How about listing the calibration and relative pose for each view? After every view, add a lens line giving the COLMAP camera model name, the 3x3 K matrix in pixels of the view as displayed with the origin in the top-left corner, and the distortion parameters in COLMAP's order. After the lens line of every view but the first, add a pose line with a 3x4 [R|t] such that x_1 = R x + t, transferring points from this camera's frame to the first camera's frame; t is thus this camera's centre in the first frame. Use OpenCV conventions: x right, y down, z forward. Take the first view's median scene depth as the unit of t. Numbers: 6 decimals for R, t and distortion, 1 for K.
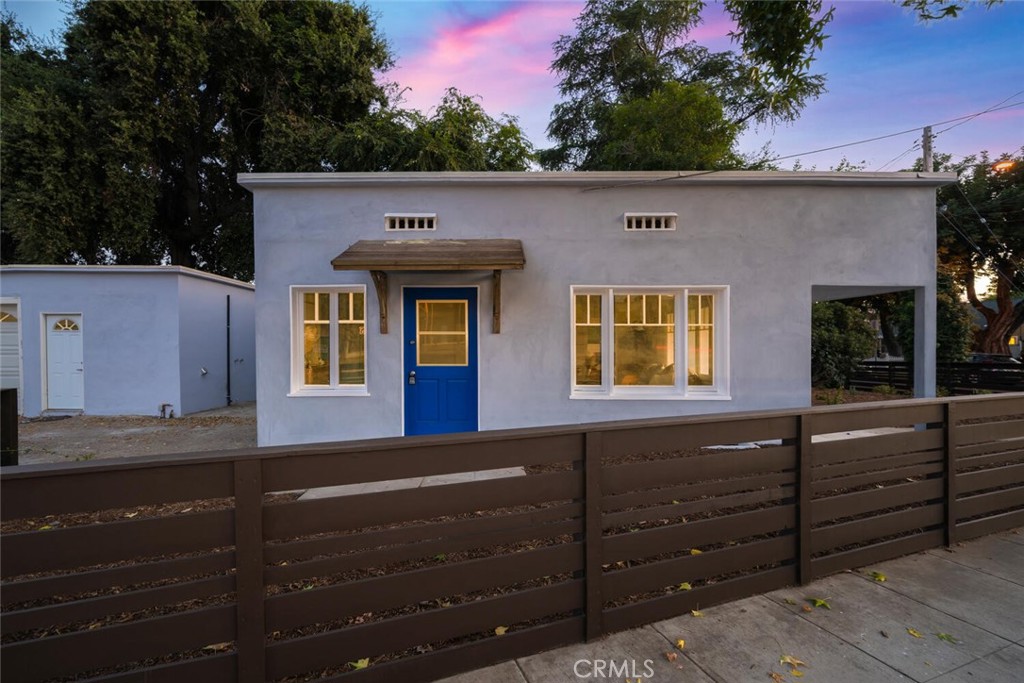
lens RADIAL K [[405.3, 0, 512.0], [0, 405.3, 341.5], [0, 0, 1]] dist [0.000725, 0.000231]
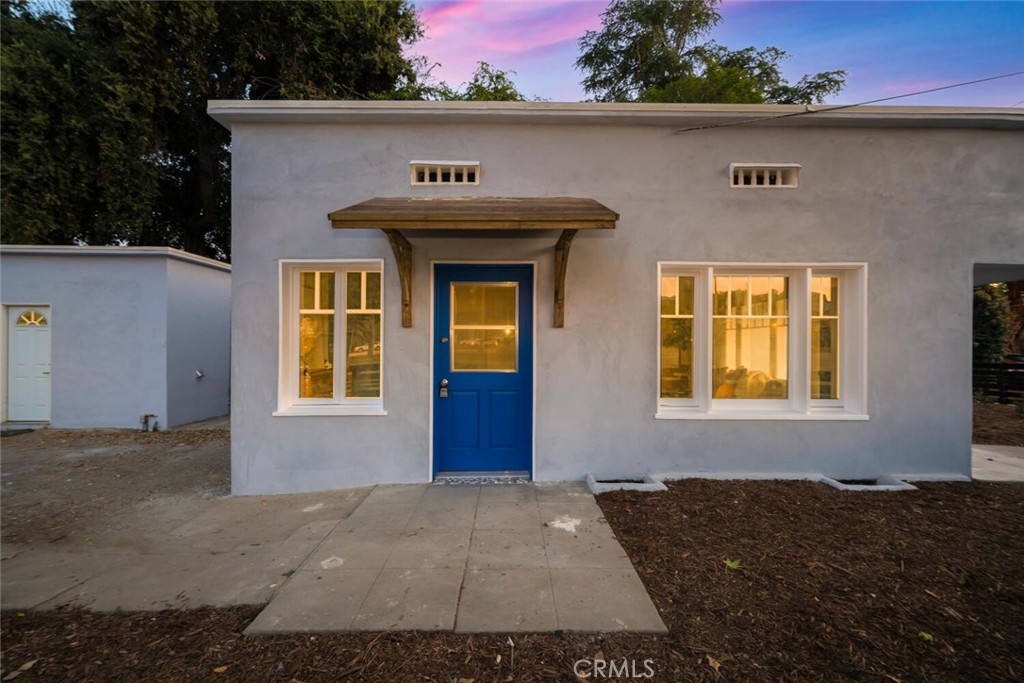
lens RADIAL K [[467.4, 0, 508.4], [0, 467.4, 311.4], [0, 0, 1]] dist [0.000601, 0.000387]
pose [[0.995534, -0.004330, -0.094301, -0.042544], [-0.001357, 0.998188, -0.060158, 0.000887], [0.094391, 0.060017, 0.993724, 0.139683]]
